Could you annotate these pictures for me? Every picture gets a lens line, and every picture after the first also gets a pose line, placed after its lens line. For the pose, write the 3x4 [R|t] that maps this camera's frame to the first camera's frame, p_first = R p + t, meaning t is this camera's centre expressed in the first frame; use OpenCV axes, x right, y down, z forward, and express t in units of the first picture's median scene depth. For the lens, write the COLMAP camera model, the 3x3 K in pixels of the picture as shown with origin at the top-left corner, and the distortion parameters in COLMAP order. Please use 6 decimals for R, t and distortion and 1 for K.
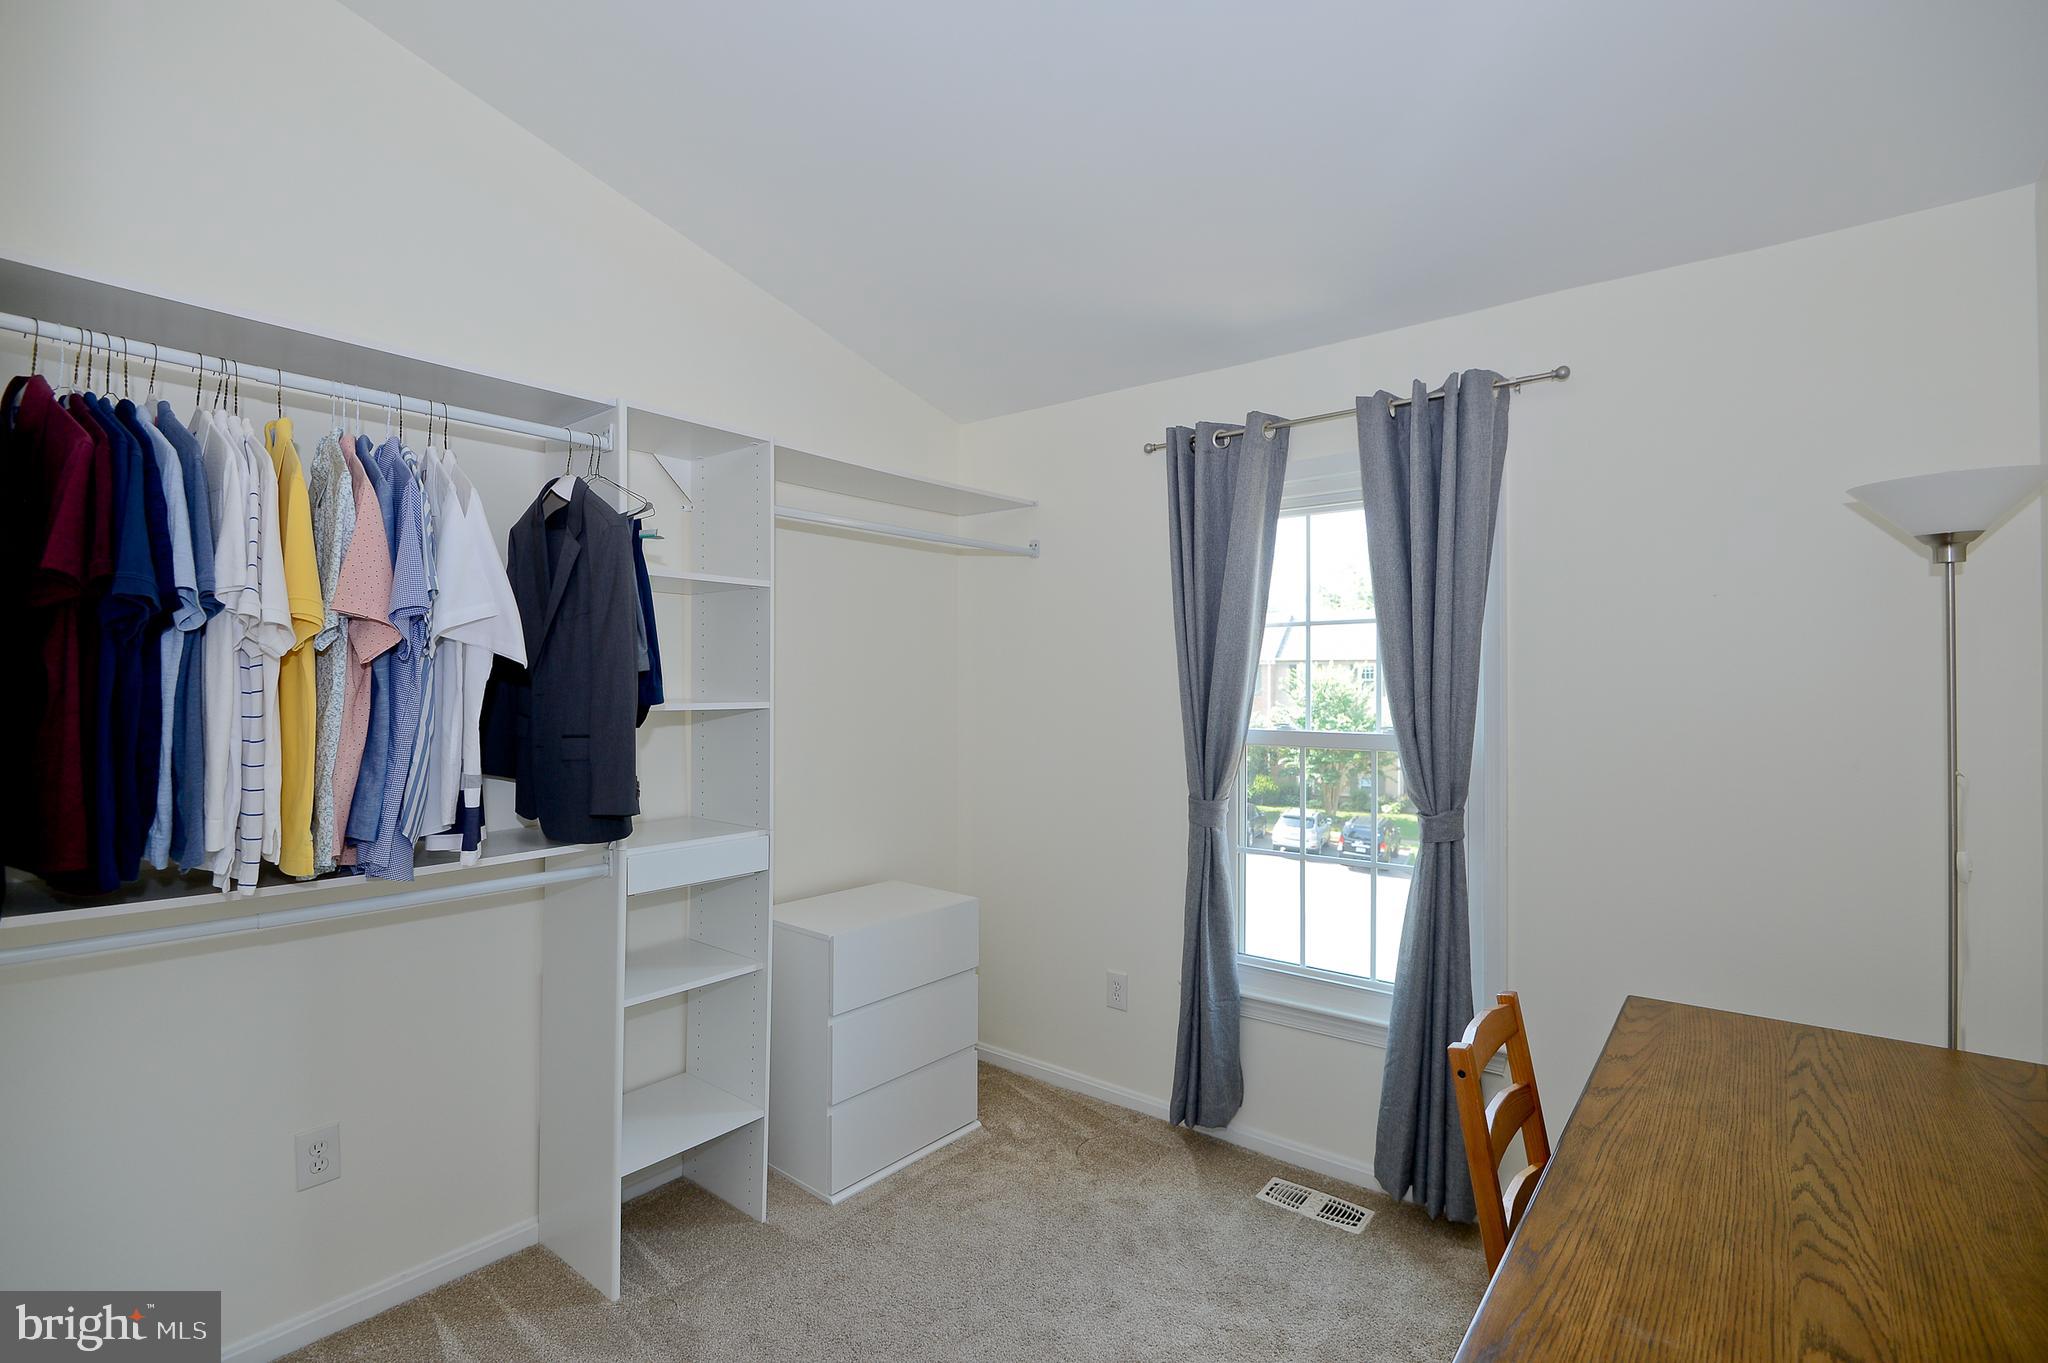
lens RADIAL K [[960.0, 0, 1025.5], [0, 960.0, 677.3], [0, 0, 1]] dist [-0.004323, -0.008318]
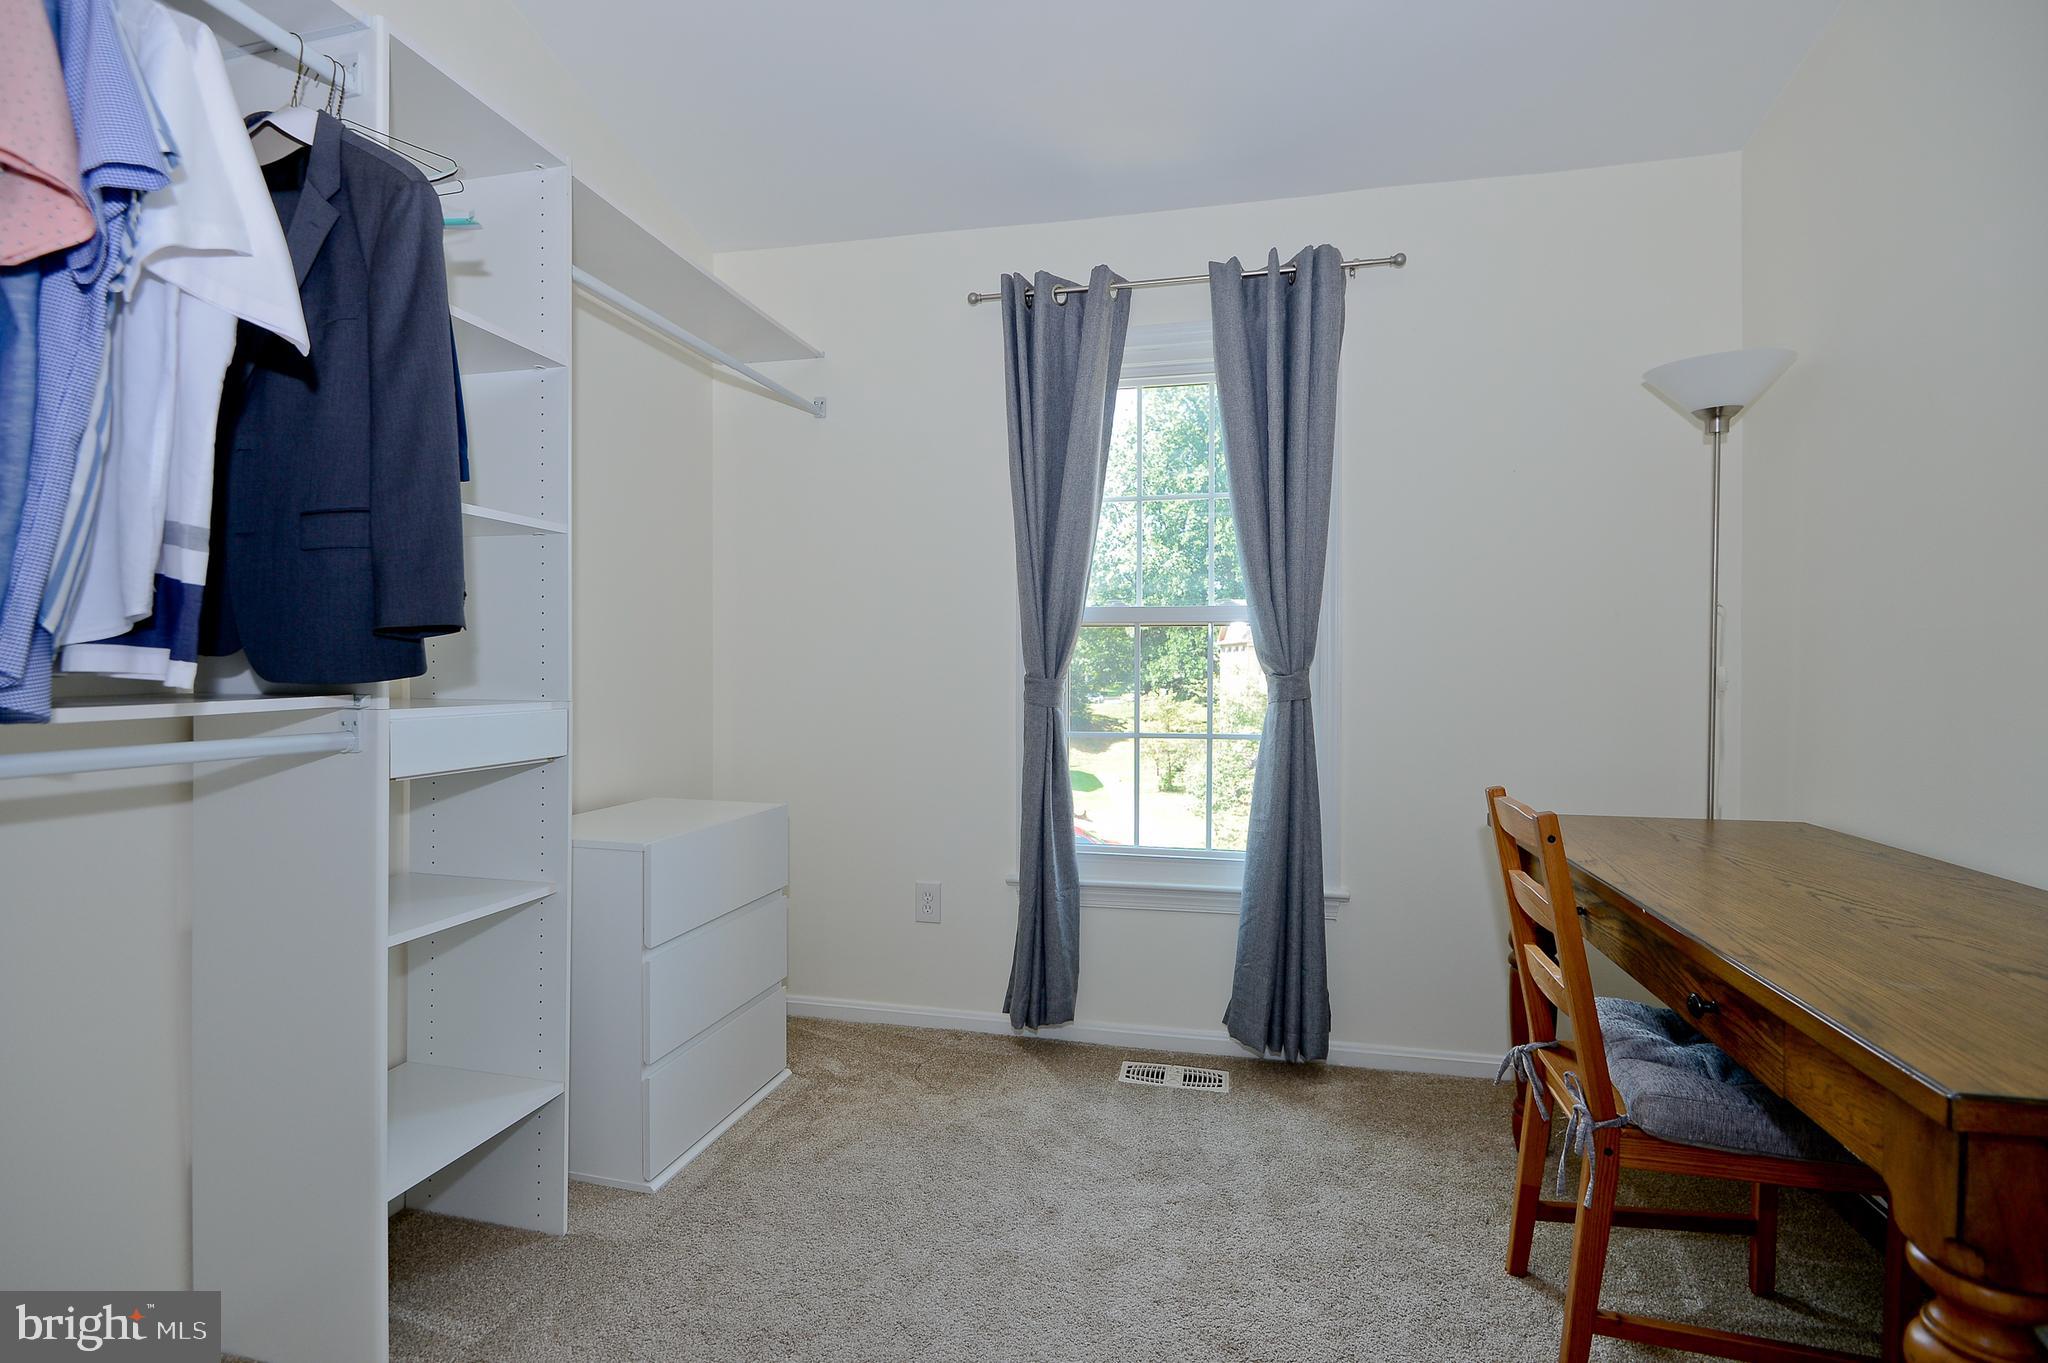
lens RADIAL K [[960.0, 0, 1031.3], [0, 960.0, 681.5], [0, 0, 1]] dist [-0.004323, -0.008318]
pose [[0.898664, -0.005824, 0.438598, -0.265013], [-0.002036, 0.999846, 0.017450, 0.128186], [-0.438632, -0.016575, 0.898514, 0.186268]]
